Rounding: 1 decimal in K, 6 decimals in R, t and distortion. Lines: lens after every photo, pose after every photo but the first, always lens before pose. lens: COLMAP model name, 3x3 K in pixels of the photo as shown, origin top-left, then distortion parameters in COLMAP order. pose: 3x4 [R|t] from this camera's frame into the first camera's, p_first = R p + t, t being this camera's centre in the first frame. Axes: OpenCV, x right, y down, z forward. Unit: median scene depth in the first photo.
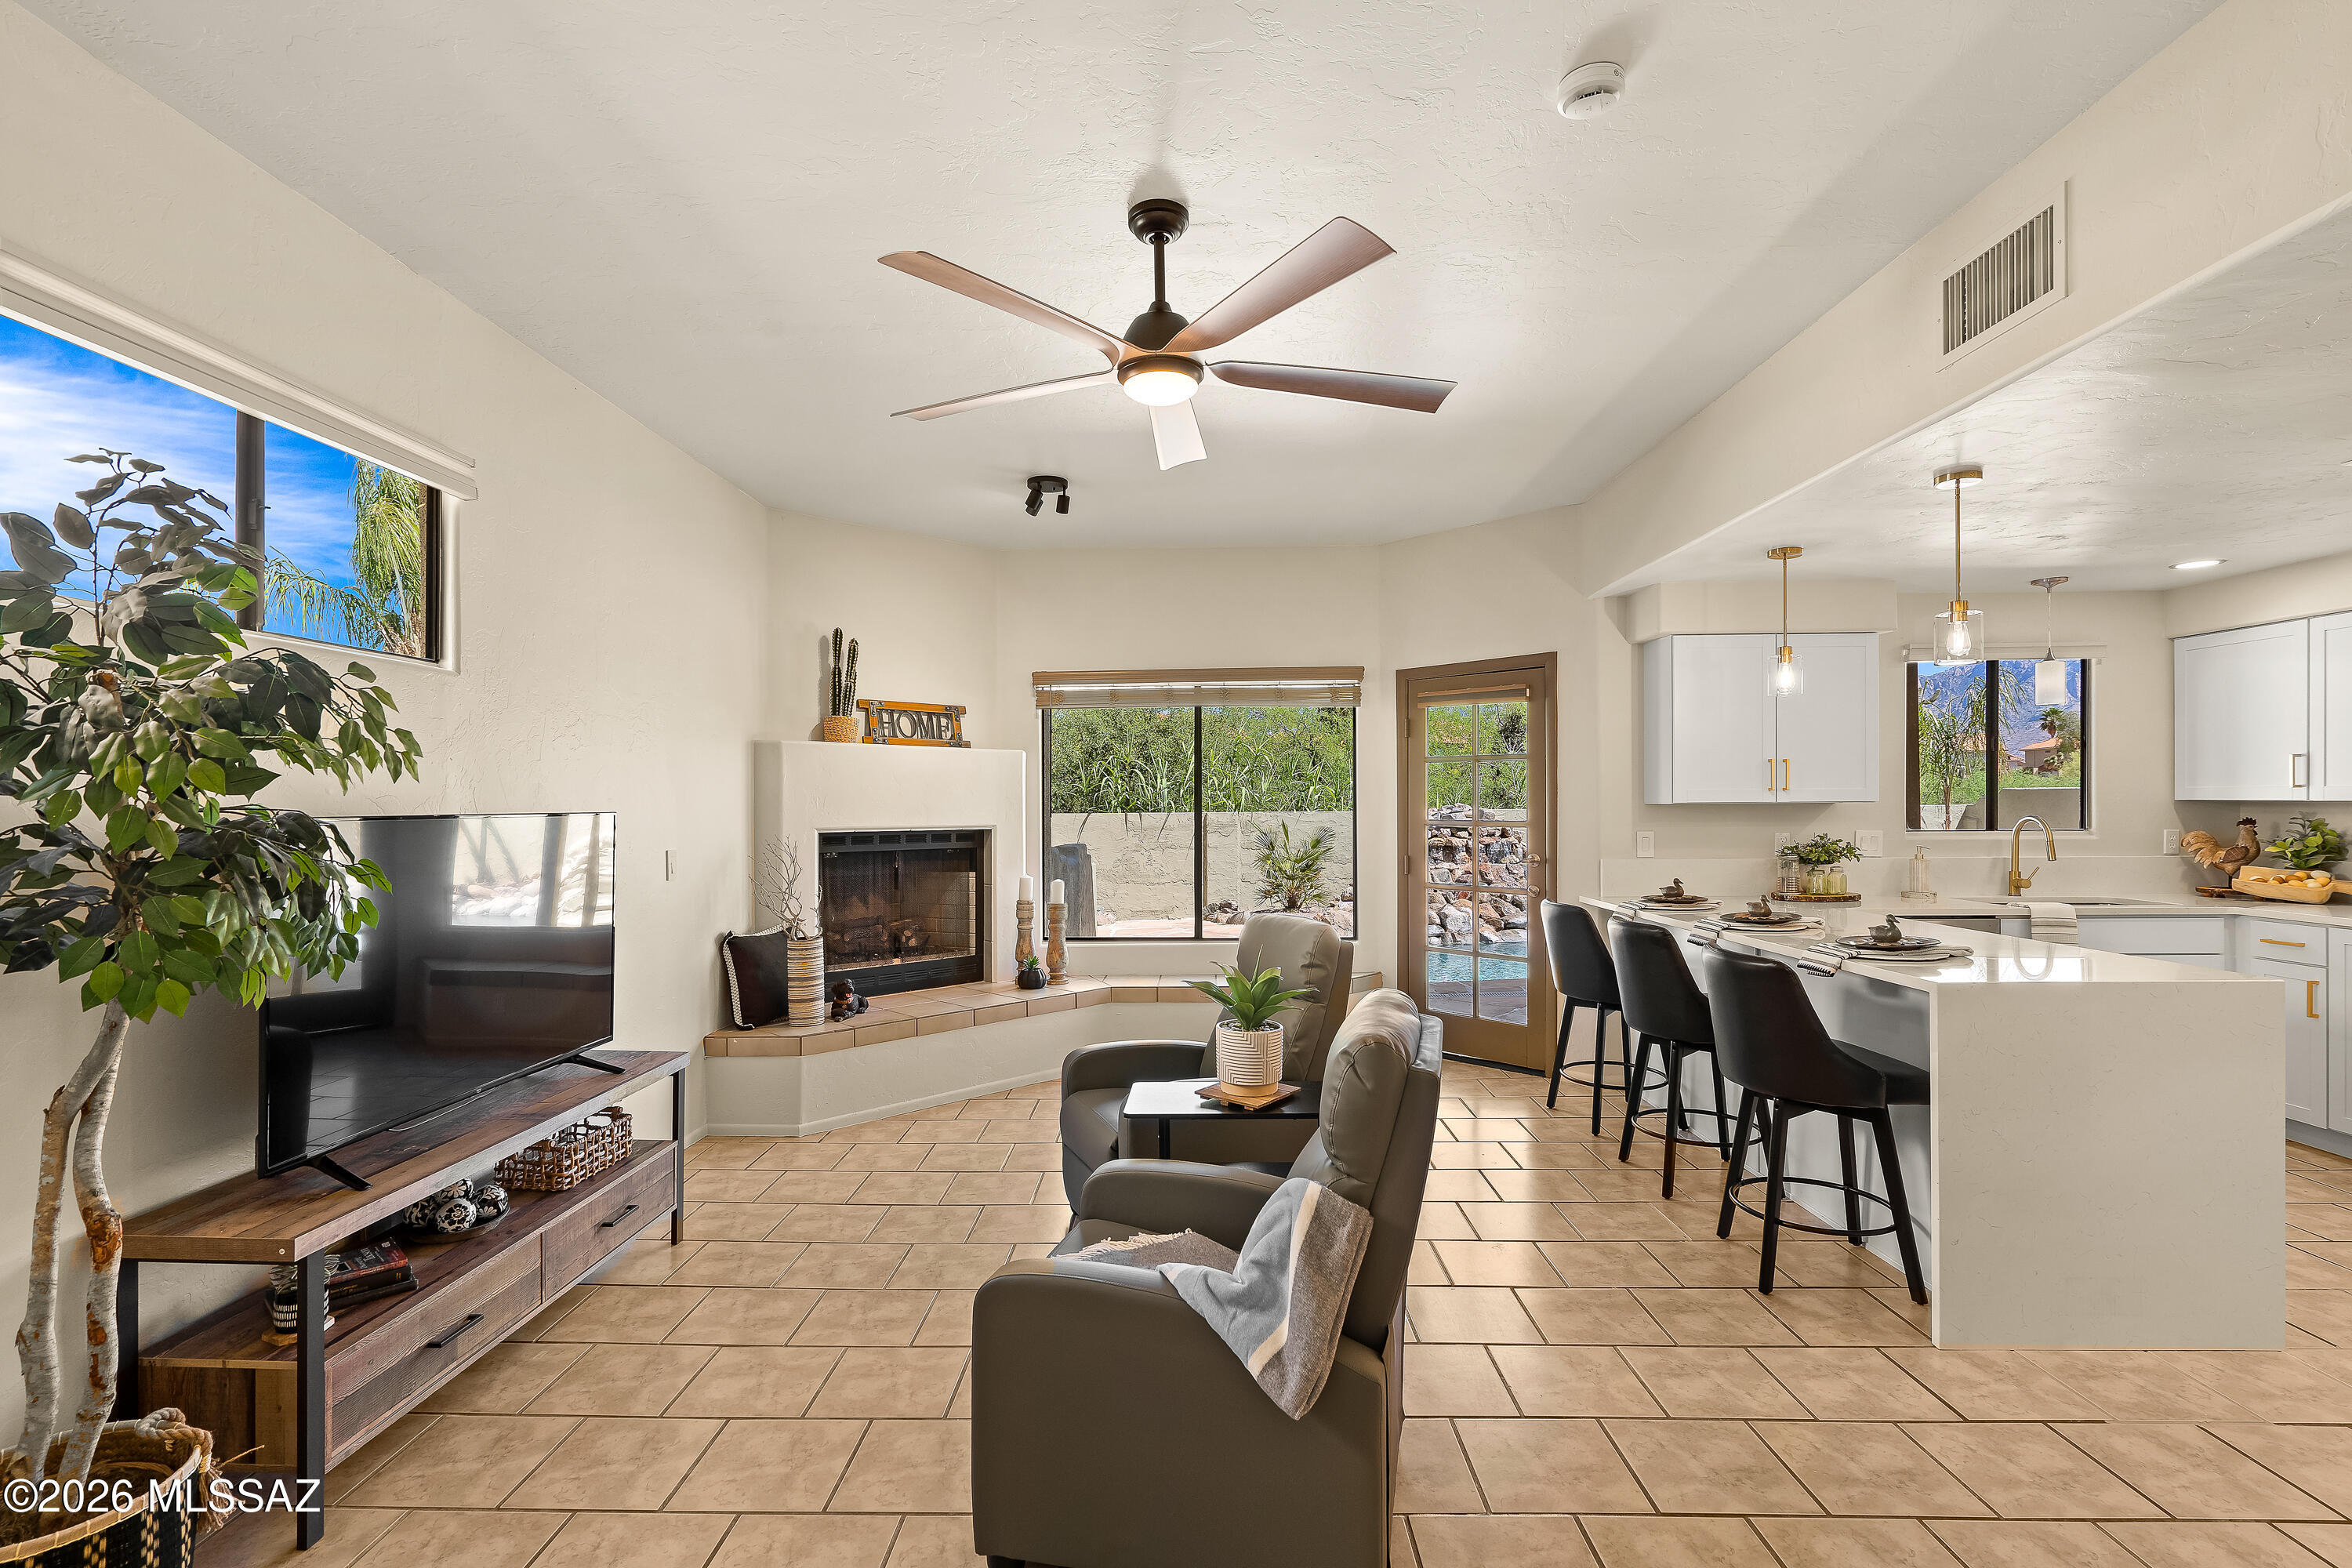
lens RADIAL K [[1090.1, 0, 1166.1], [0, 1090.1, 807.4], [0, 0, 1]] dist [0.005307, -0.000991]
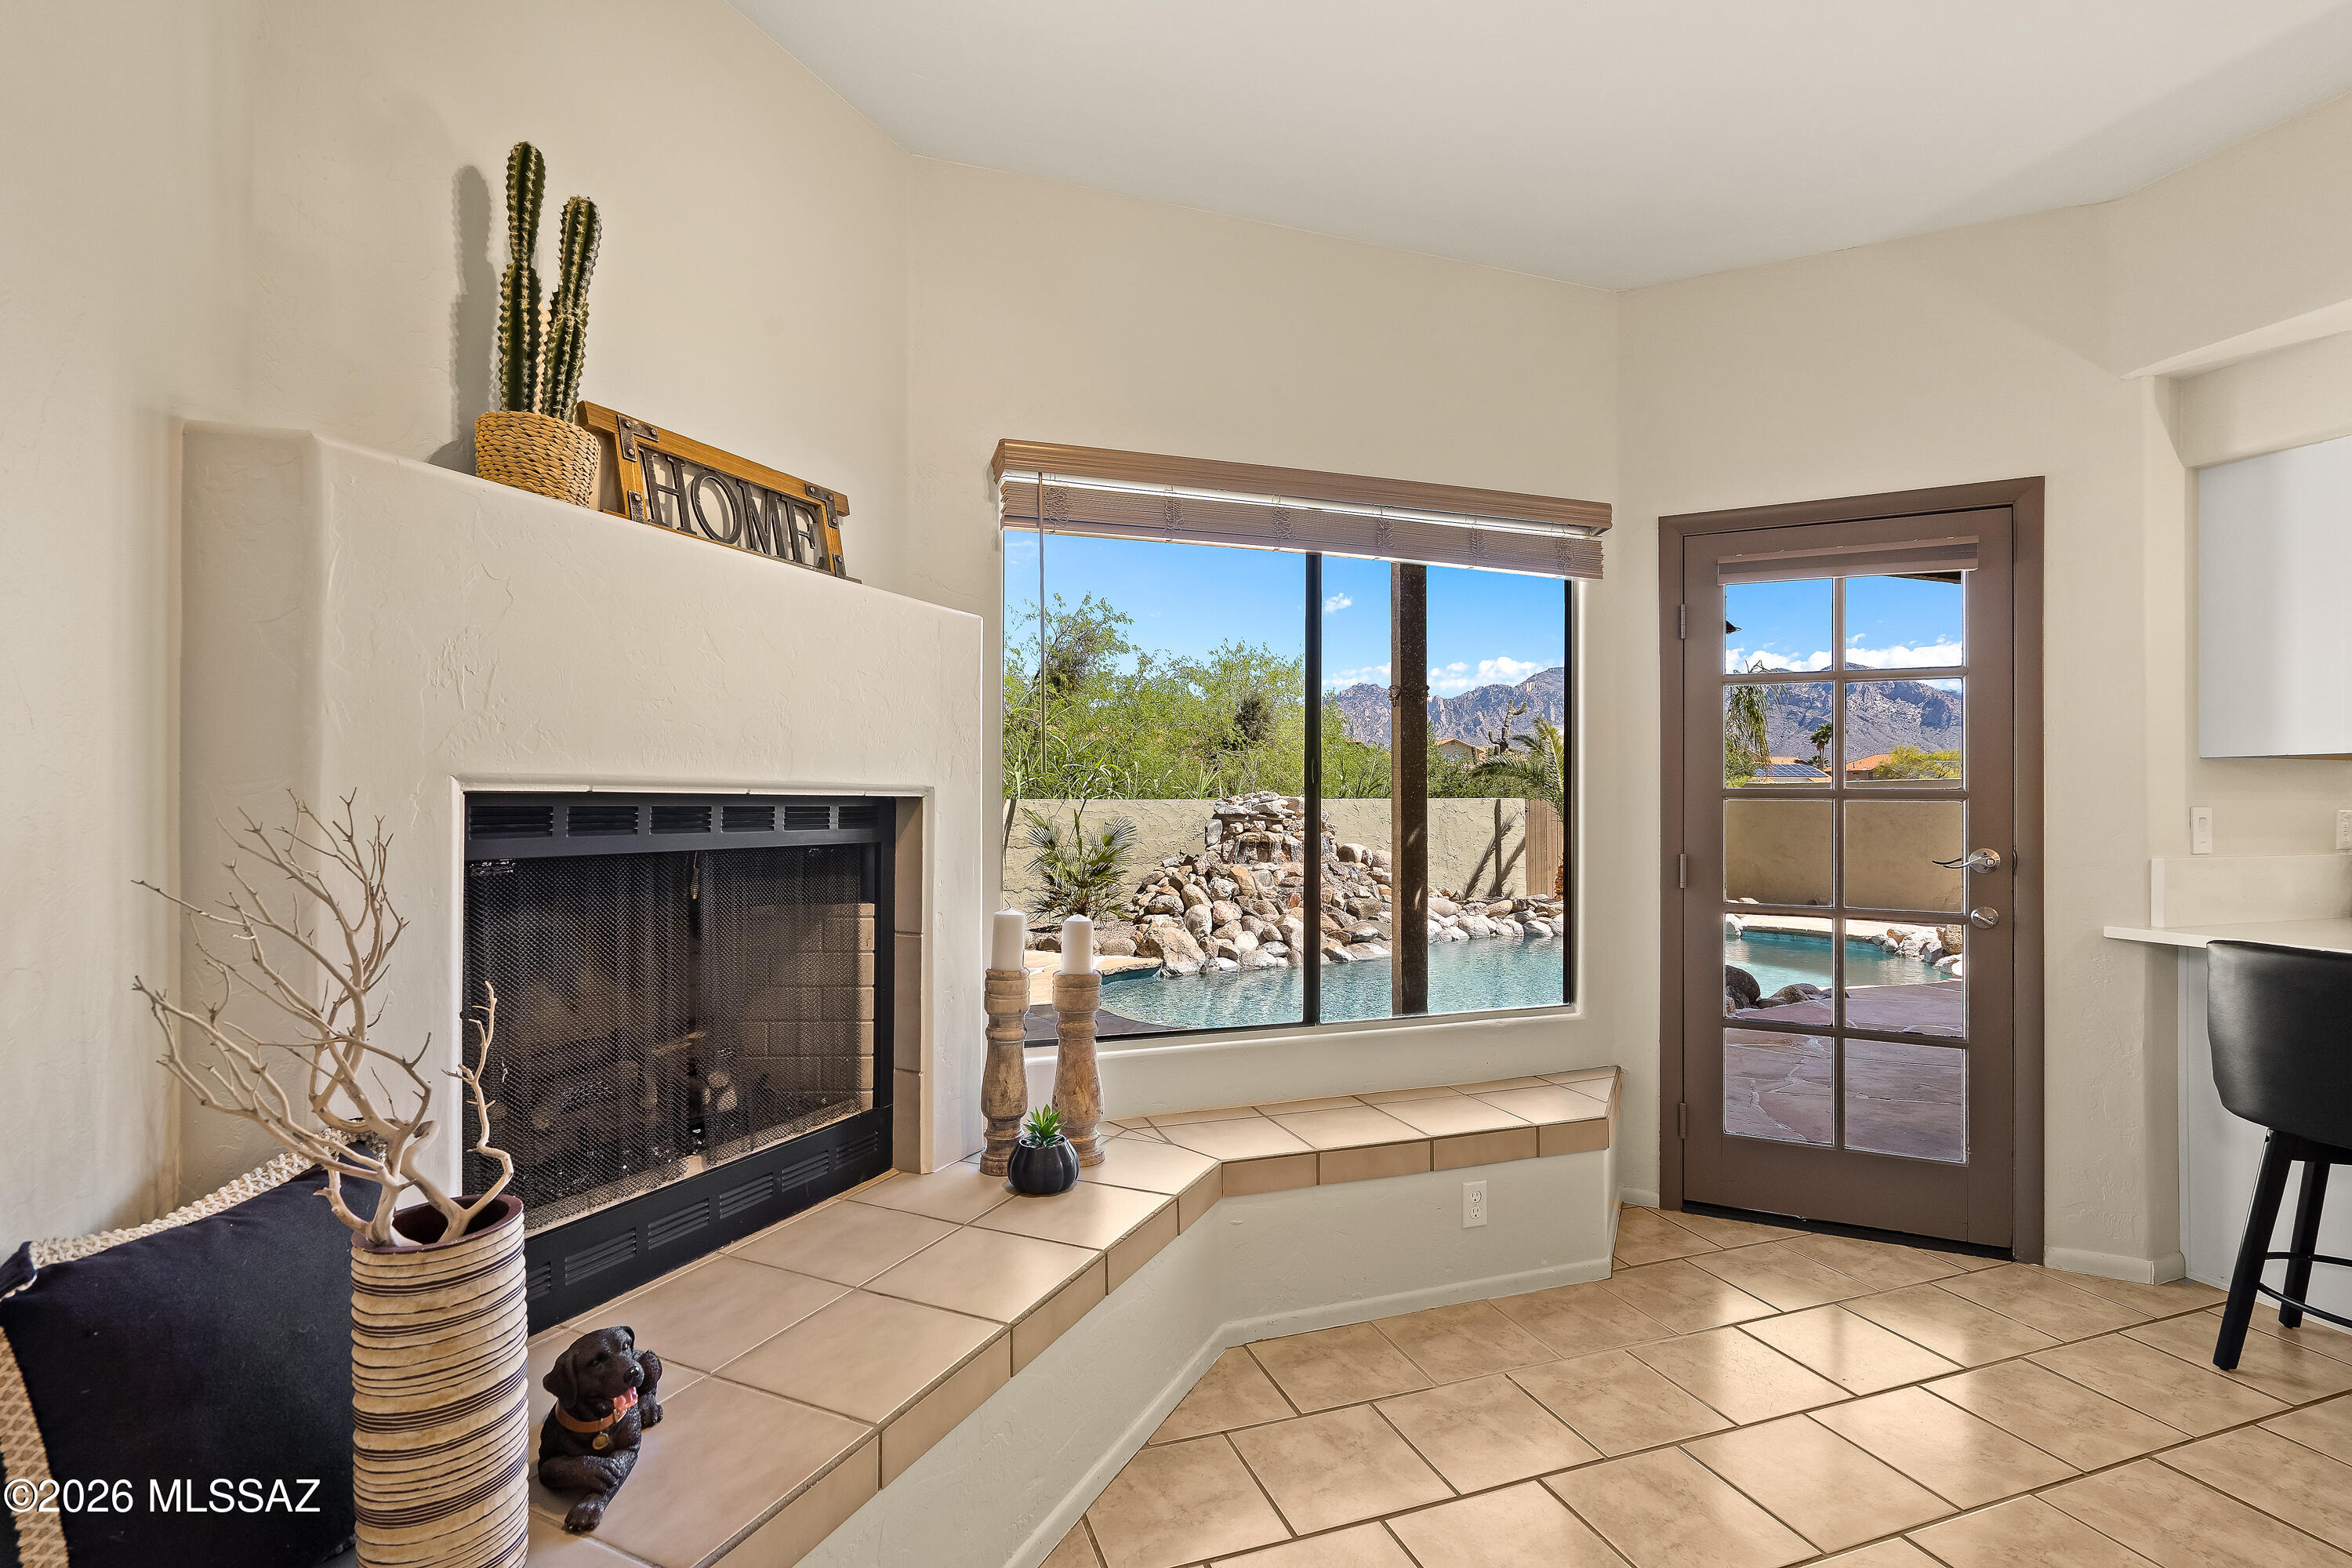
lens RADIAL K [[1090.1, 0, 1170.8], [0, 1090.1, 800.9], [0, 0, 1]] dist [0.005307, -0.000991]
pose [[0.936624, 0.009404, 0.350210, -0.249770], [-0.007532, 0.999949, -0.006706, 0.027012], [-0.350255, 0.003643, 0.936647, 0.677943]]
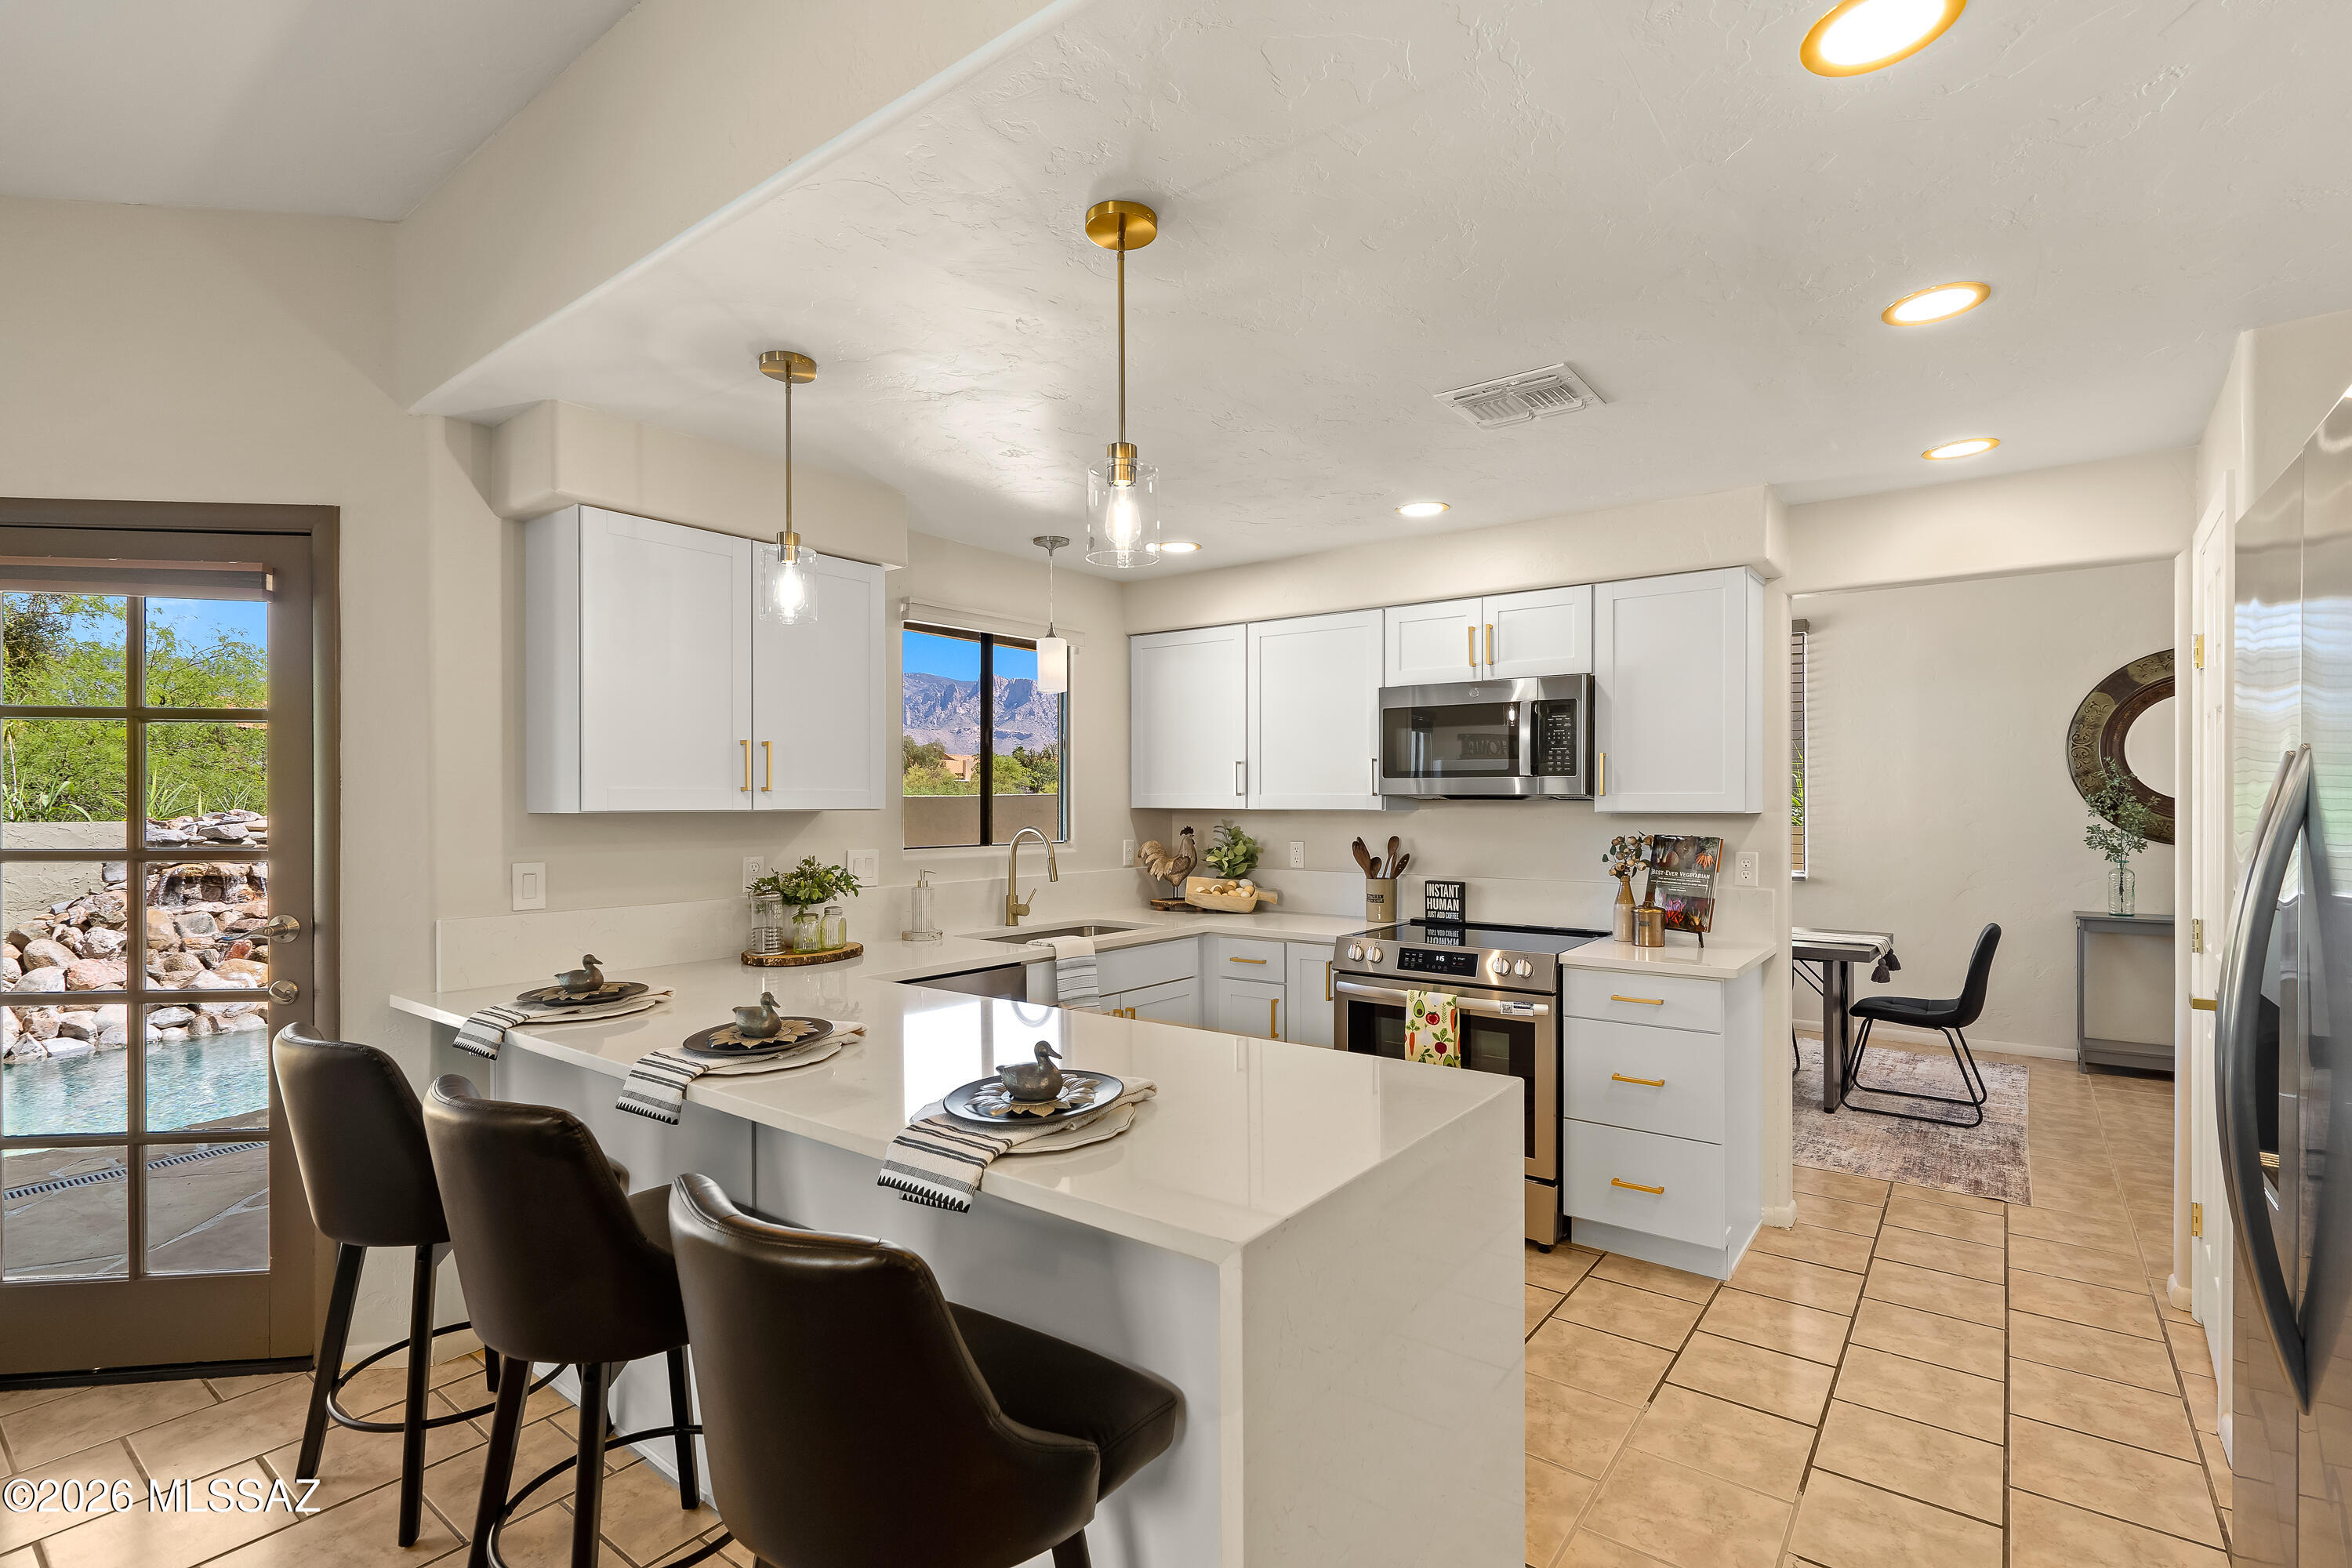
lens RADIAL K [[1090.1, 0, 1176.0], [0, 1090.1, 808.0], [0, 0, 1]] dist [0.005307, -0.000991]
pose [[0.589952, 0.002393, 0.807435, 0.191685], [0.002086, 0.999988, -0.004487, -0.002514], [-0.807436, 0.004332, 0.589940, 0.421135]]
